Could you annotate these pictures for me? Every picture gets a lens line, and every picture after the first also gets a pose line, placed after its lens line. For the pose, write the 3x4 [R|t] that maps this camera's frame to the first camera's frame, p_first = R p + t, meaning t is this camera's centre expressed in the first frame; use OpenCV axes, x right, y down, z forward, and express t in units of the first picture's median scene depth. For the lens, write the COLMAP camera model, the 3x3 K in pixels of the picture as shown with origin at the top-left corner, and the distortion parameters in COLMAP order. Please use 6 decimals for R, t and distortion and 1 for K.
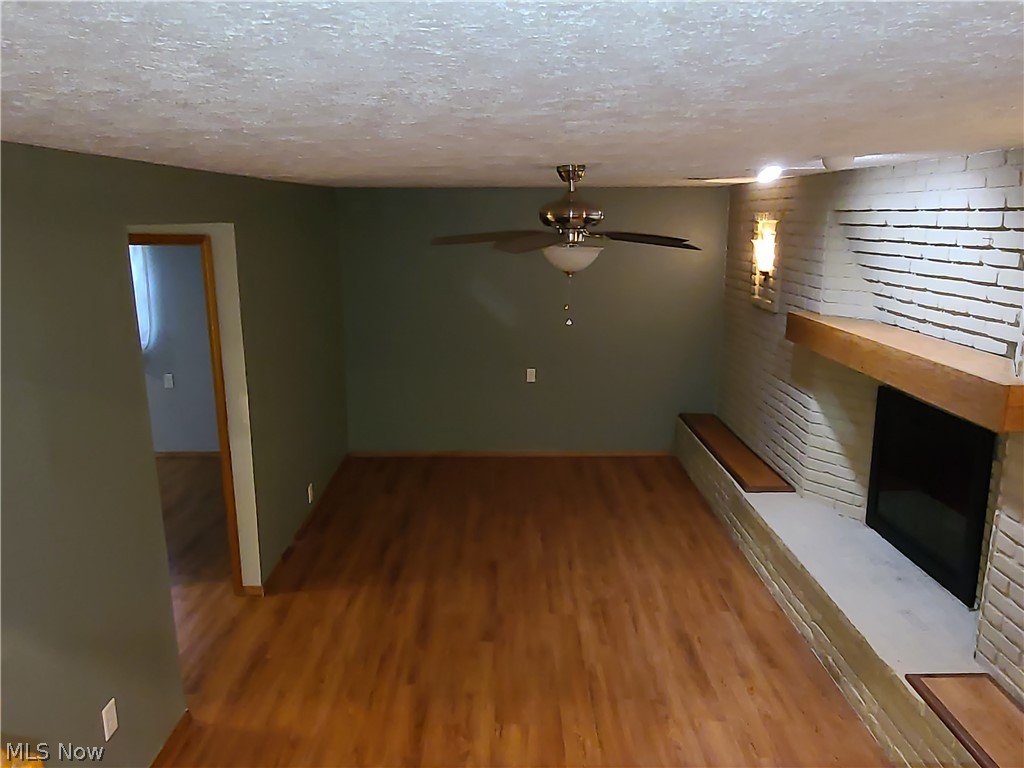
lens RADIAL K [[733.5, 0, 505.6], [0, 733.5, 387.6], [0, 0, 1]] dist [0.006877, -0.007338]
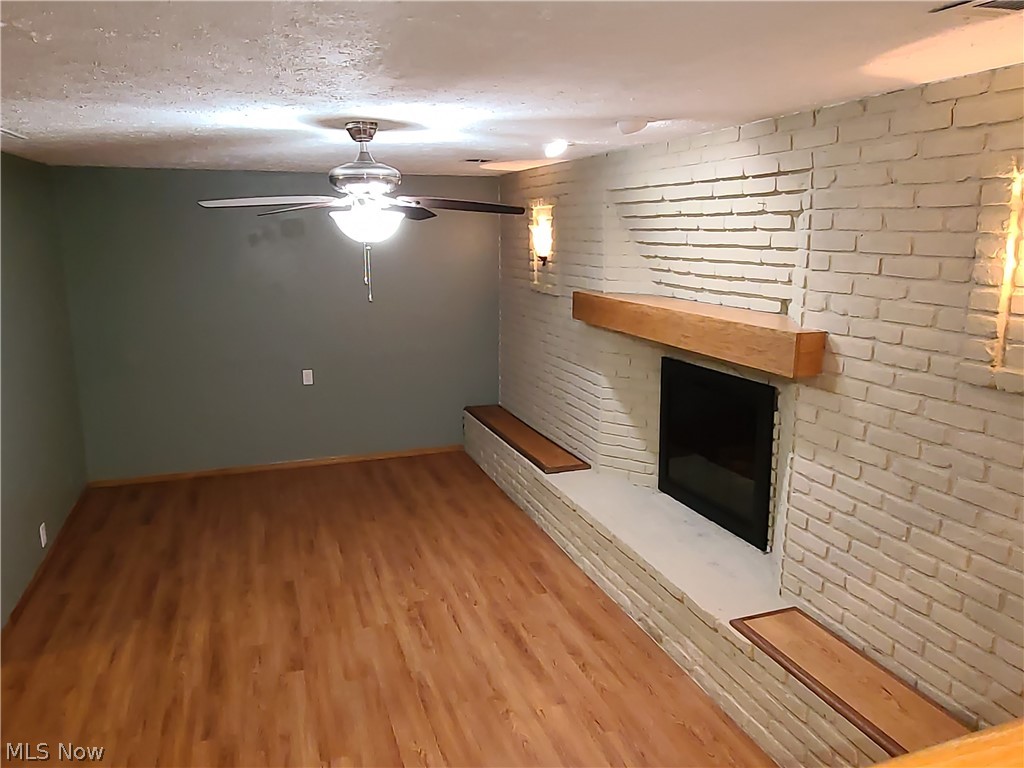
lens RADIAL K [[733.5, 0, 507.7], [0, 733.5, 387.1], [0, 0, 1]] dist [0.006877, -0.007338]
pose [[0.943446, -0.067352, 0.324612, -0.045030], [0.073629, 0.997261, -0.007077, 0.032952], [-0.323246, 0.030578, 0.945821, 0.079866]]
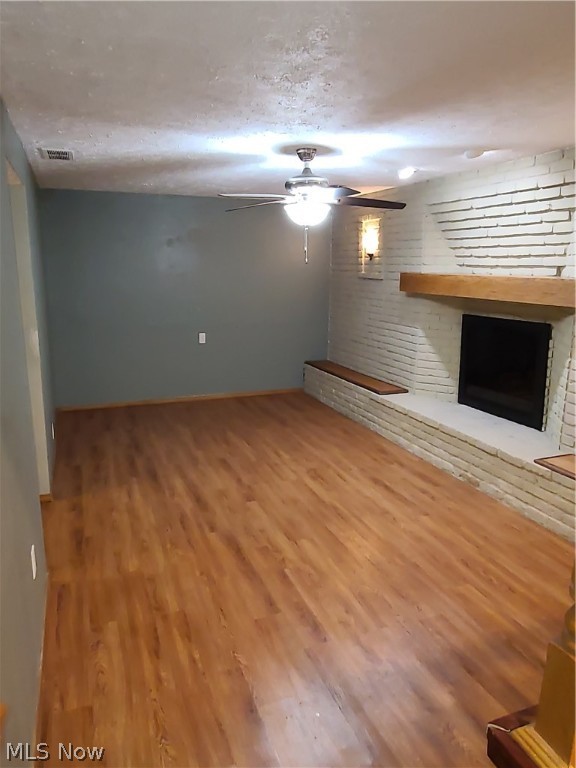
lens RADIAL K [[550.1, 0, 286.3], [0, 550.1, 380.7], [0, 0, 1]] dist [0.006877, -0.007338]
pose [[0.934444, -0.065192, 0.350091, -0.287890], [0.071750, 0.997406, -0.005780, 0.124465], [-0.348806, 0.030520, 0.936698, 0.011630]]
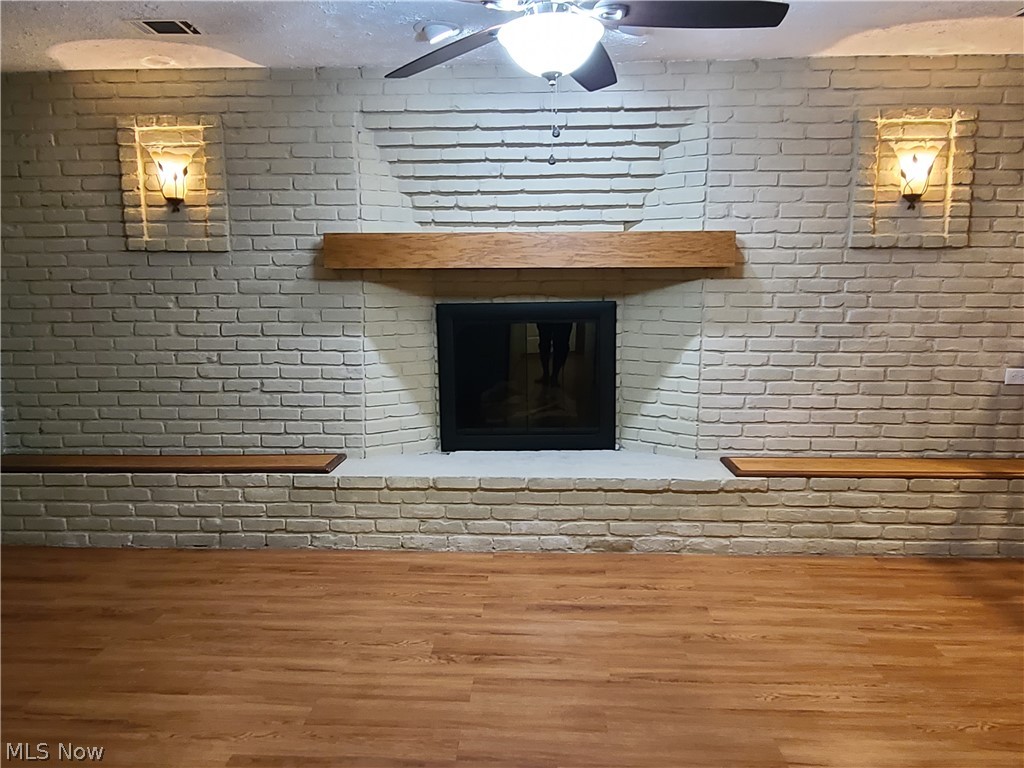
lens RADIAL K [[733.5, 0, 508.0], [0, 733.5, 385.9], [0, 0, 1]] dist [0.006877, -0.007338]
pose [[0.047182, -0.128561, 0.990579, -0.470730], [0.231253, 0.966147, 0.114376, 0.013810], [-0.971749, 0.223678, 0.075315, 0.873451]]
